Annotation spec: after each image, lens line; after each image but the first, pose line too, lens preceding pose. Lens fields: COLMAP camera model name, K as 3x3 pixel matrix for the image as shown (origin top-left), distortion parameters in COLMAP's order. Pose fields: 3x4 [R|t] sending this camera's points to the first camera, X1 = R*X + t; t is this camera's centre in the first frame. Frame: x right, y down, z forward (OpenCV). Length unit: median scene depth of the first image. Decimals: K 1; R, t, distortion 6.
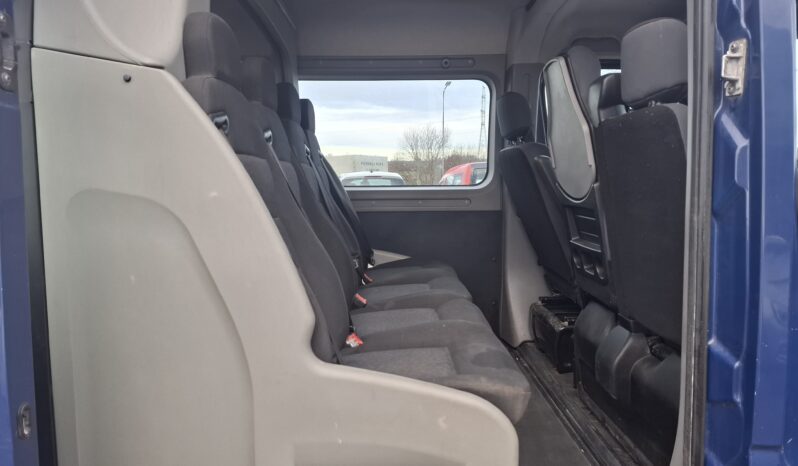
lens RADIAL K [[547.3, 0, 399.0], [0, 547.3, 233.0], [0, 0, 1]] dist [0.143521, -0.162156]
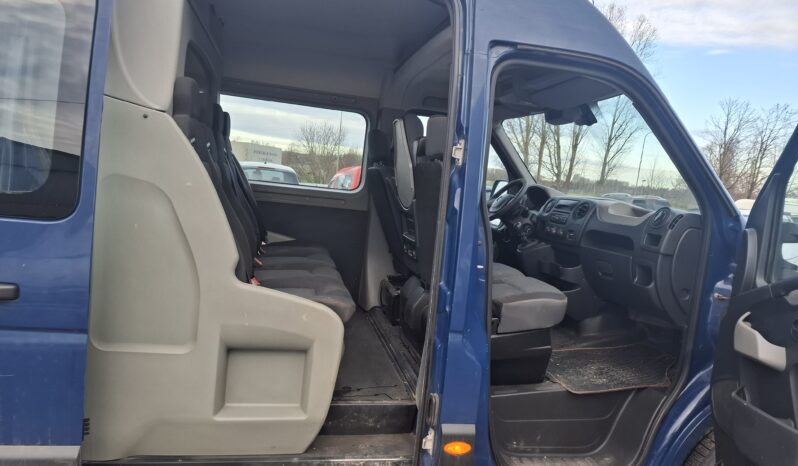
lens RADIAL K [[547.3, 0, 399.0], [0, 547.3, 233.0], [0, 0, 1]] dist [0.143521, -0.162156]
pose [[0.975500, 0.090464, 0.200540, -0.005695], [-0.091154, 0.995820, -0.005808, 0.018295], [-0.200227, -0.012614, 0.979668, -0.447792]]
